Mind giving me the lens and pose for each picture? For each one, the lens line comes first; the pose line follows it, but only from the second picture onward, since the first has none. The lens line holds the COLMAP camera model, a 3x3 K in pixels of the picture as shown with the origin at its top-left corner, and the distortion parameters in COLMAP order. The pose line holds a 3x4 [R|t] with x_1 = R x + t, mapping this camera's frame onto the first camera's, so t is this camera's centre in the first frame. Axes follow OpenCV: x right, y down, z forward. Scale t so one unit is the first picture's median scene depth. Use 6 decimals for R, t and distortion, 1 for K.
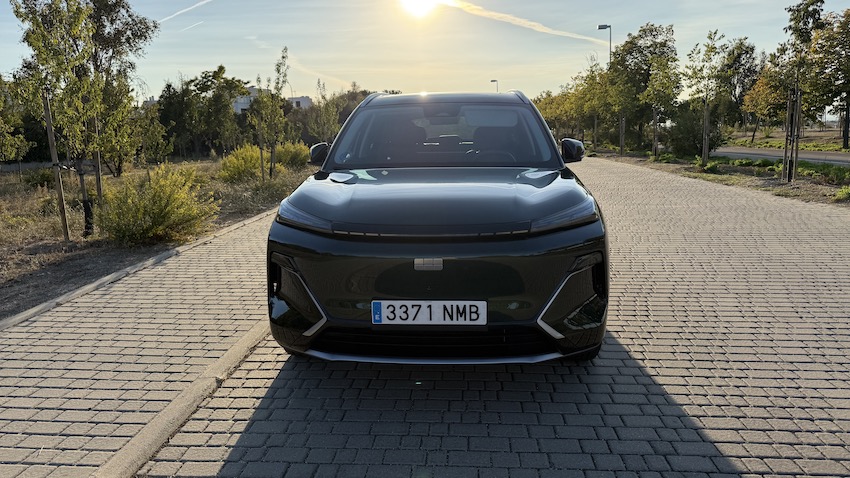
lens RADIAL K [[605.1, 0, 427.0], [0, 605.1, 227.8], [0, 0, 1]] dist [0.048377, -0.092204]
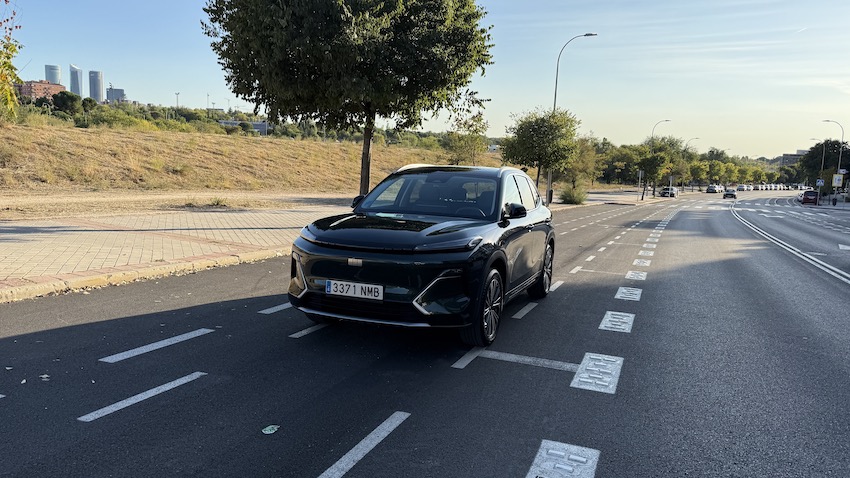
lens RADIAL K [[589.7, 0, 425.0], [0, 589.7, 239.0], [0, 0, 1]] dist [0.092661, -0.169651]
pose [[0.951977, 0.085948, -0.293858, 0.706382], [-0.107928, 0.992383, -0.059387, 0.071580], [0.286516, 0.088251, 0.954002, -0.630802]]
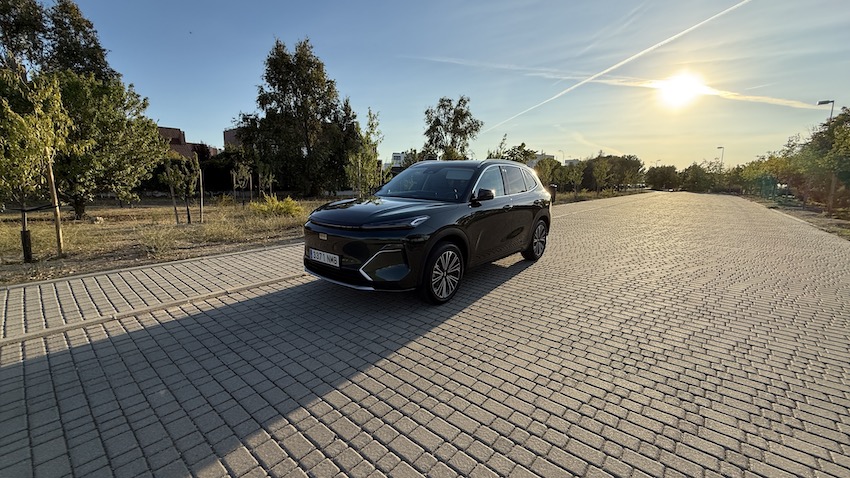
lens RADIAL K [[337.4, 0, 425.0], [0, 337.4, 239.0], [0, 0, 1]] dist [-0.002020, -0.000110]
pose [[0.816909, 0.131334, -0.561615, 1.039149], [-0.120917, 0.991088, 0.055884, -0.050378], [0.563950, 0.022257, 0.825509, 0.144341]]
